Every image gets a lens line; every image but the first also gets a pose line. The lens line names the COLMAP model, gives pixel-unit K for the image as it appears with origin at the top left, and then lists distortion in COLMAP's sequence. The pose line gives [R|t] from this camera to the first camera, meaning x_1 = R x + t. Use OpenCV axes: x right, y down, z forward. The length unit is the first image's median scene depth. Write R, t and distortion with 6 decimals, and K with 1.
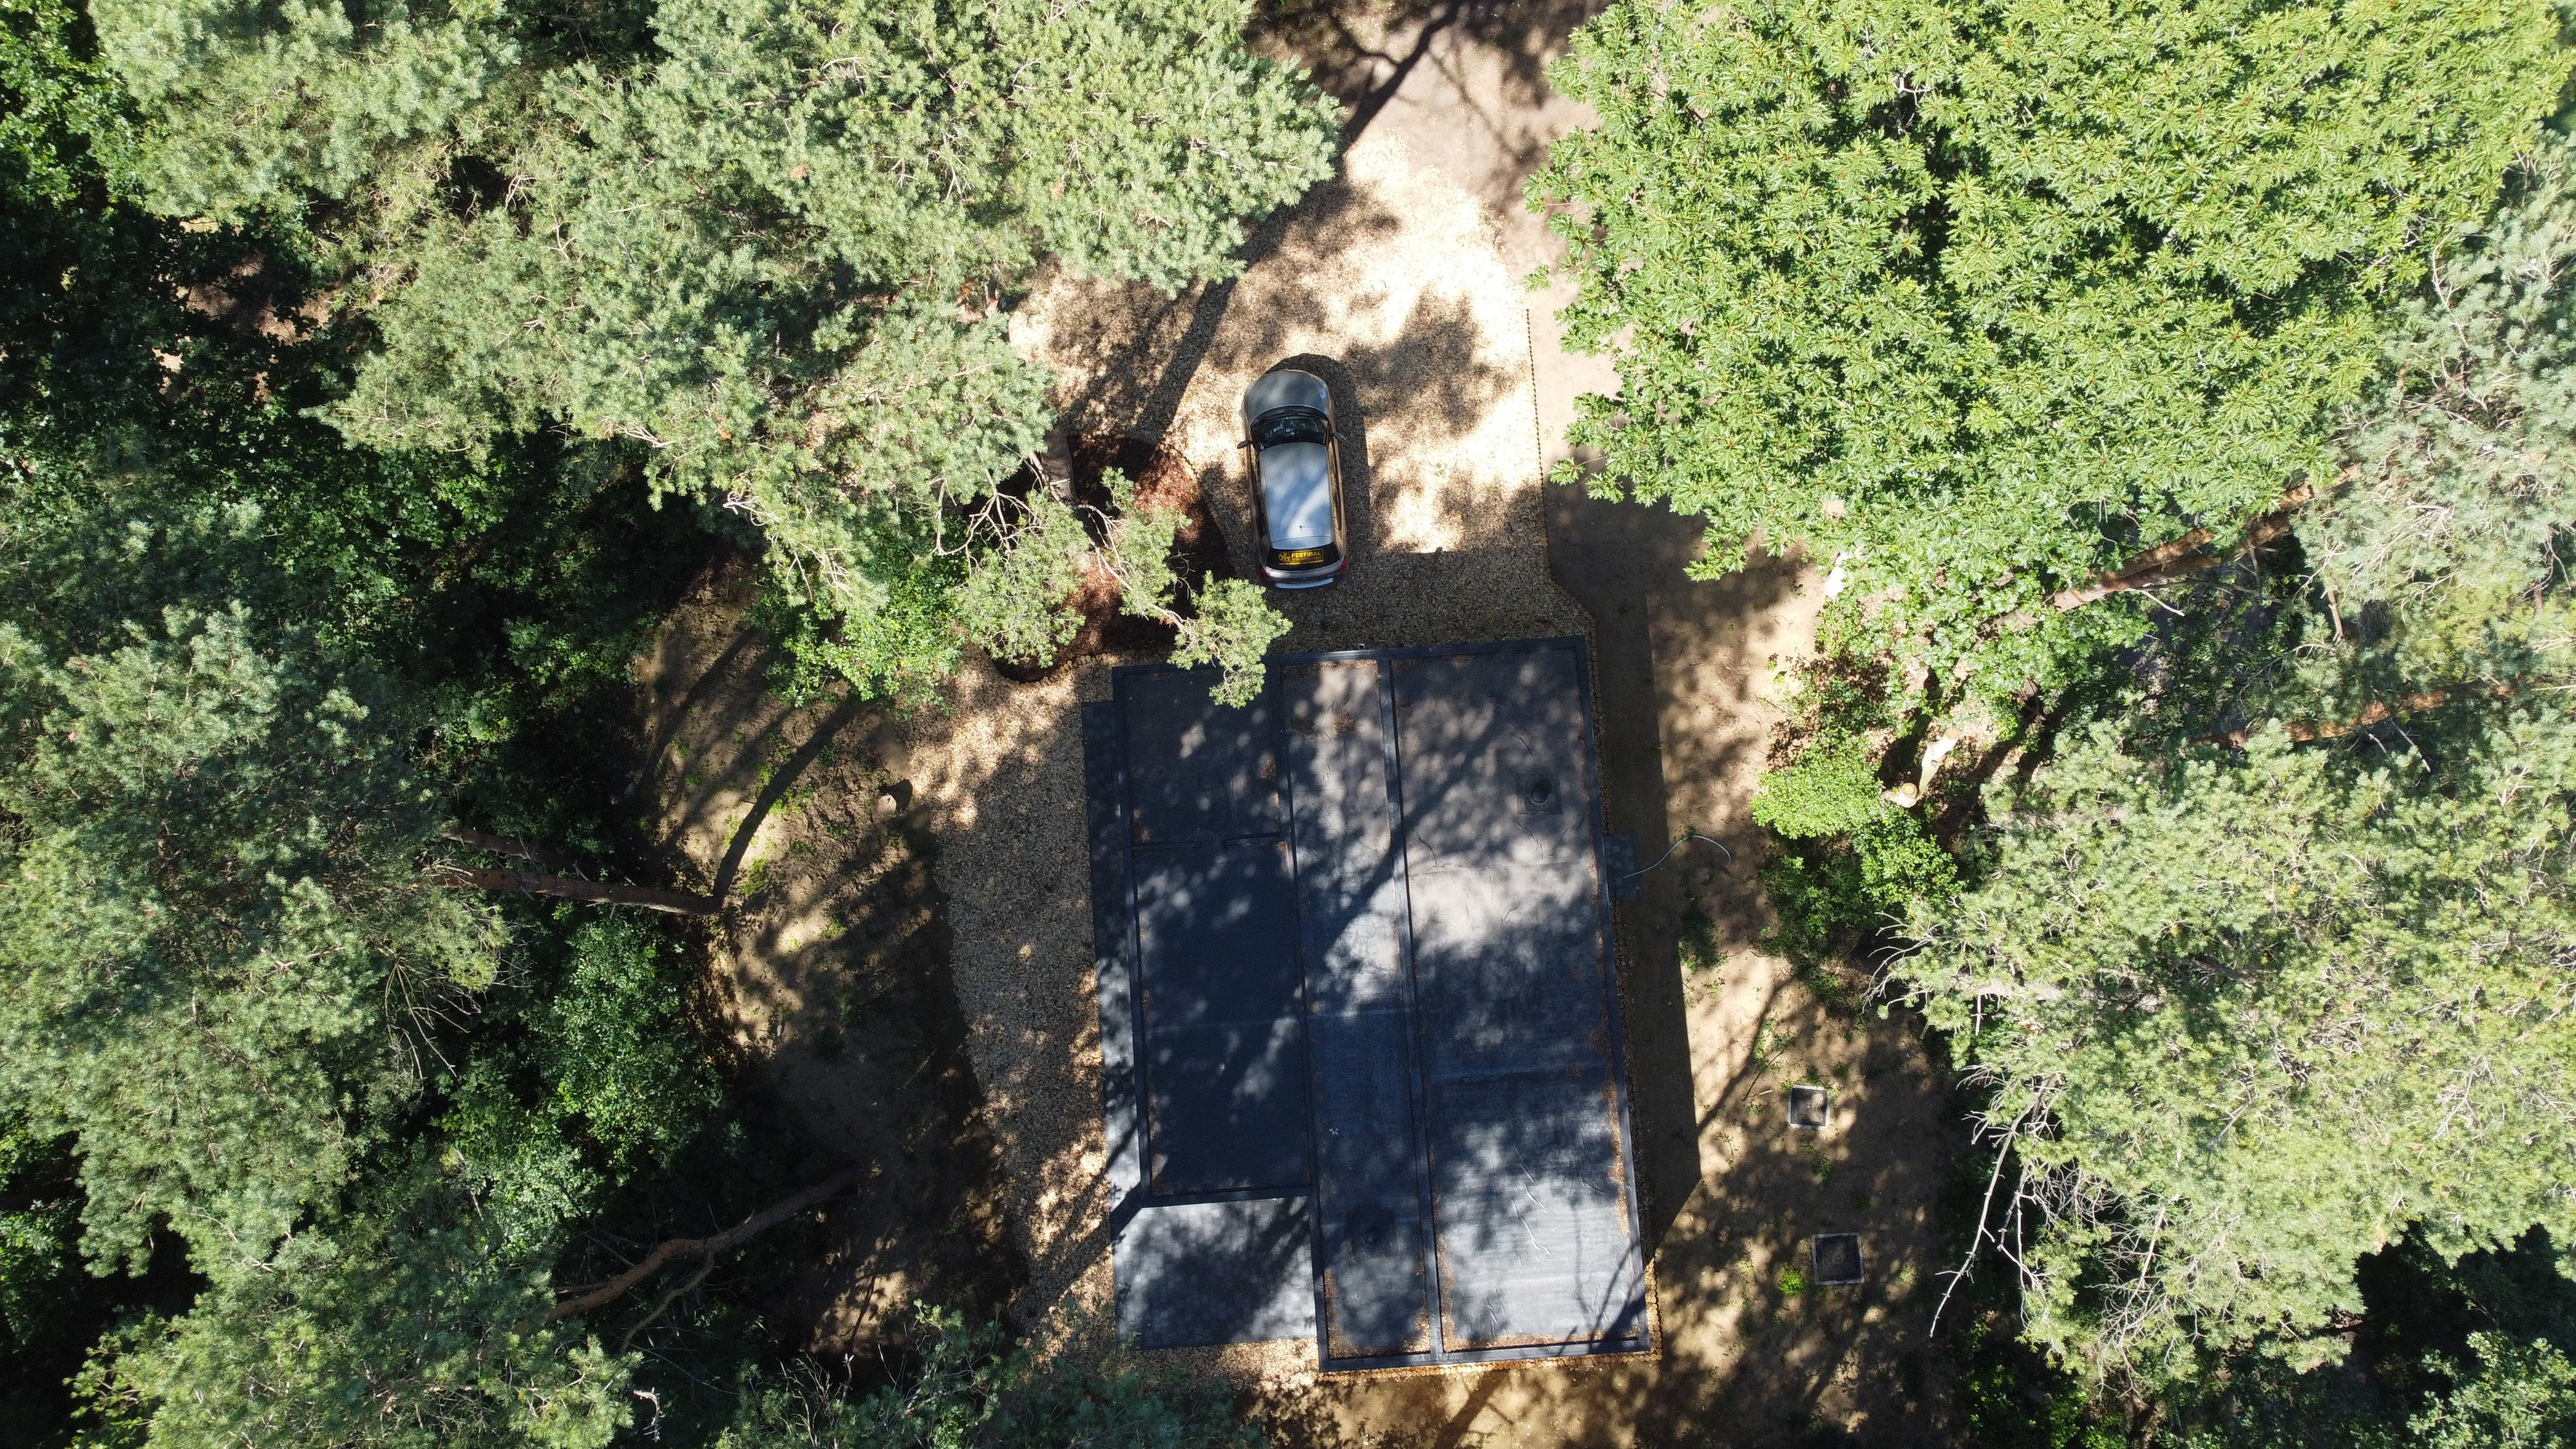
lens RADIAL K [[1989.2, 0, 1296.1], [0, 1989.2, 736.2], [0, 0, 1]] dist [-0.033029, -0.000788]
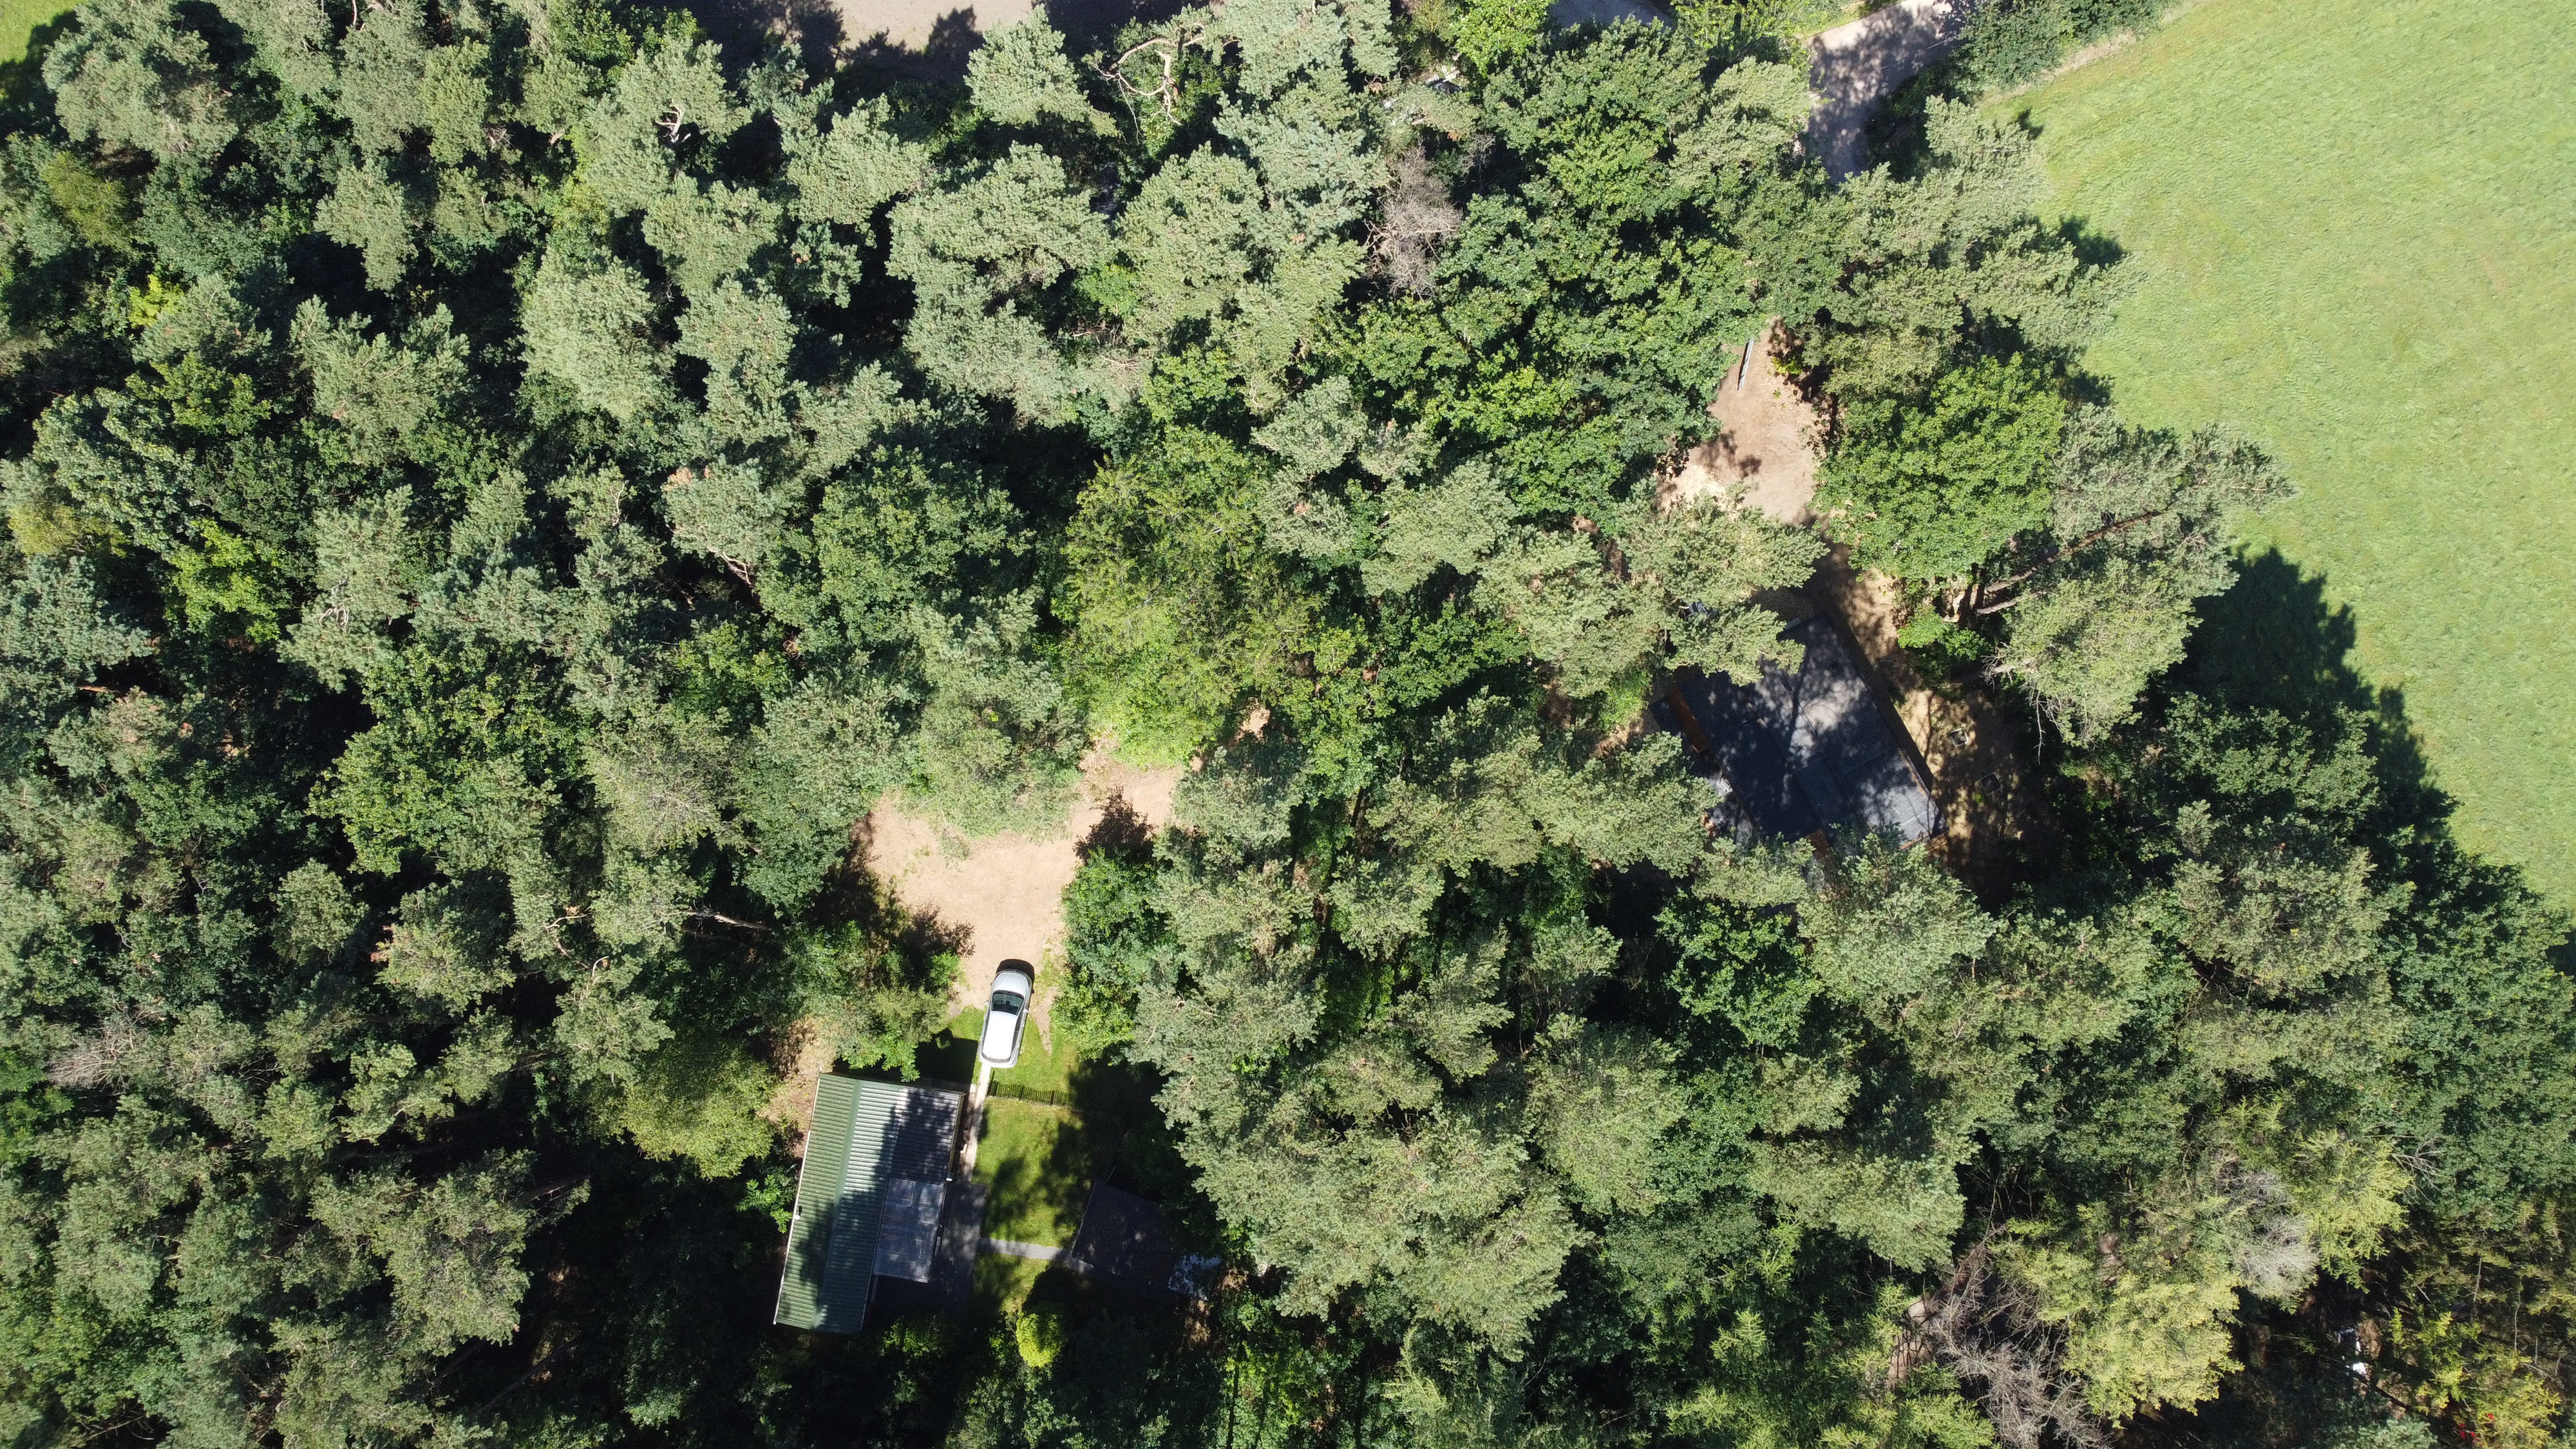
lens RADIAL K [[1989.2, 0, 1275.5], [0, 1989.2, 720.2], [0, 0, 1]] dist [-0.033029, -0.000788]
pose [[0.920320, -0.387172, 0.055764, -0.790389], [0.387277, 0.921916, 0.009348, -0.233711], [-0.055029, 0.012993, 0.998400, -1.758911]]
